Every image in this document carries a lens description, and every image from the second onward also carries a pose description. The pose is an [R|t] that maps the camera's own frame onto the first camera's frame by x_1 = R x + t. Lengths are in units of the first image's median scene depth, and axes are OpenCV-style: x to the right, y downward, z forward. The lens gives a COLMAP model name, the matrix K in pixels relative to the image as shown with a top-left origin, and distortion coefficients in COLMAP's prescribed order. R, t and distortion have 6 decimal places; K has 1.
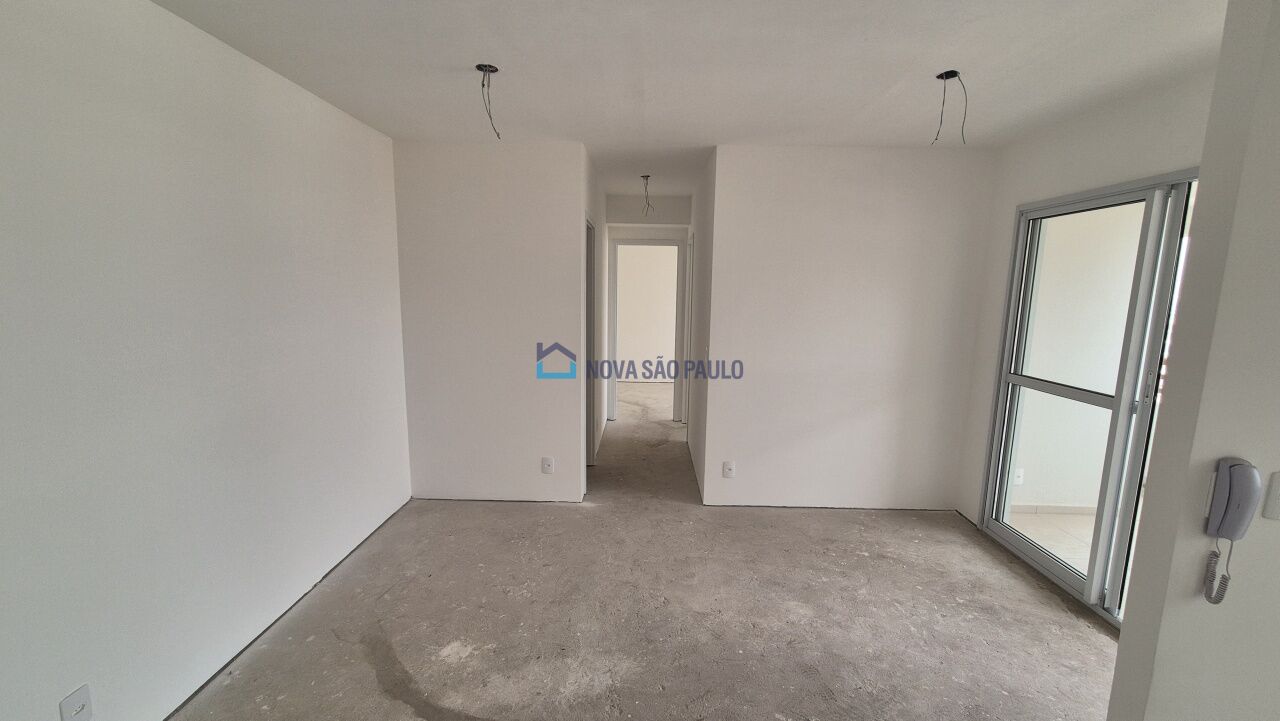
lens RADIAL K [[522.8, 0, 644.1], [0, 522.8, 362.0], [0, 0, 1]] dist [0.000838, -0.000334]
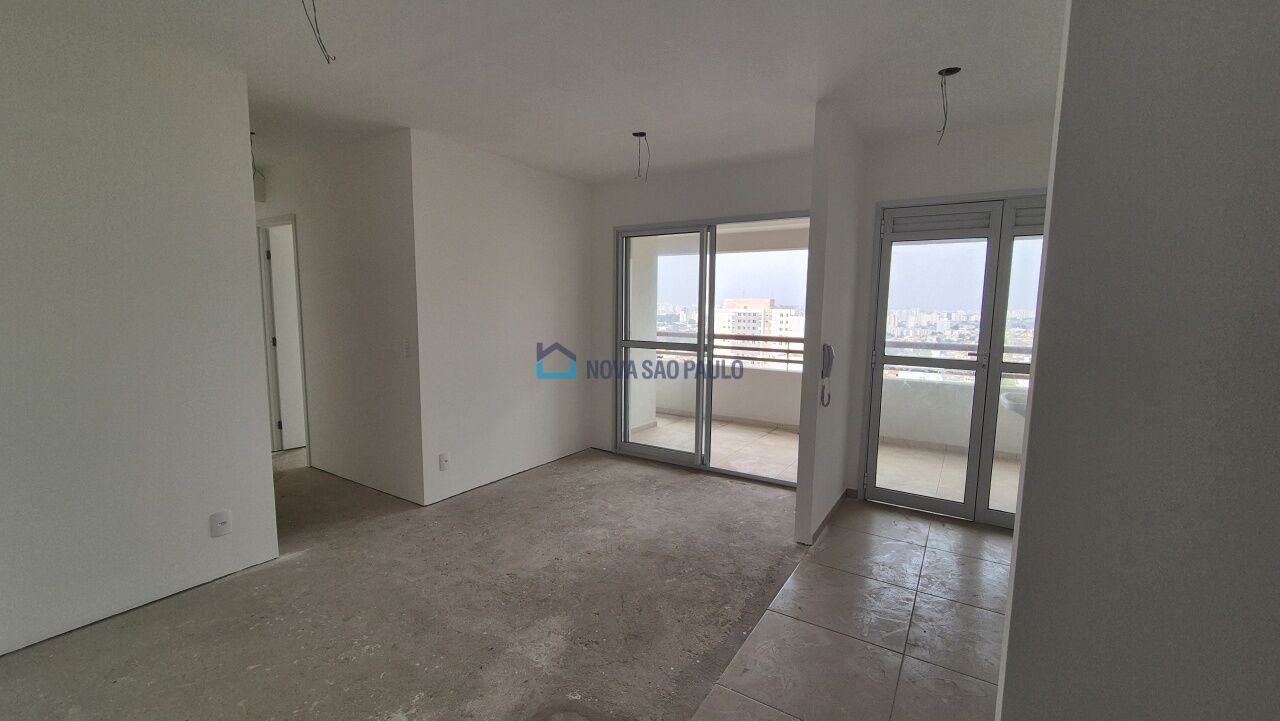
lens RADIAL K [[522.8, 0, 649.1], [0, 522.8, 362.4], [0, 0, 1]] dist [0.000838, -0.000334]
pose [[0.525042, -0.102444, 0.844888, -0.515653], [0.116721, 0.992016, 0.047750, 0.021789], [-0.843035, 0.073545, 0.532807, 0.159046]]
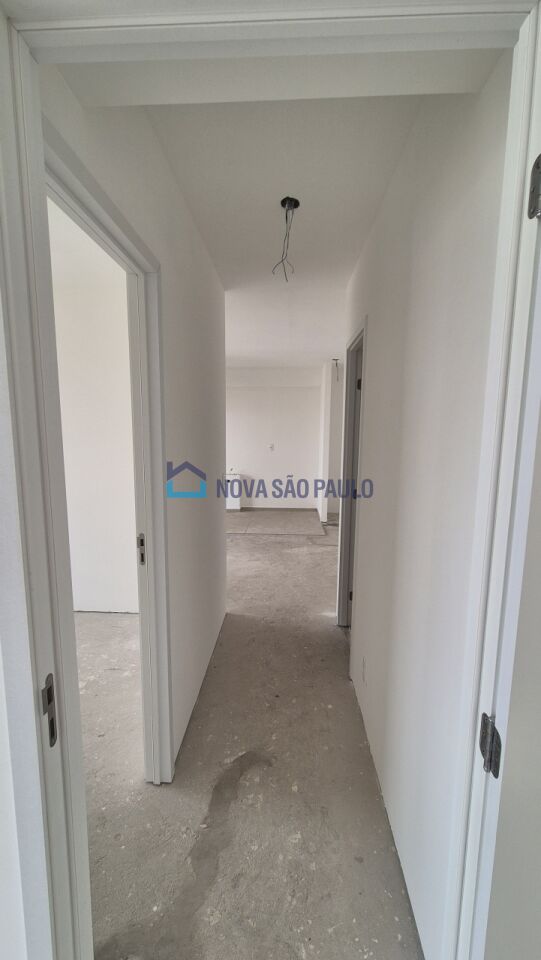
lens RADIAL K [[394.2, 0, 272.5], [0, 394.2, 482.6], [0, 0, 1]] dist [-0.000312, -0.000008]
pose [[-0.999222, -0.027753, 0.028024, -0.000848], [-0.019070, 0.961917, 0.272676, -0.260670], [-0.034525, 0.271930, -0.961698, 2.016192]]
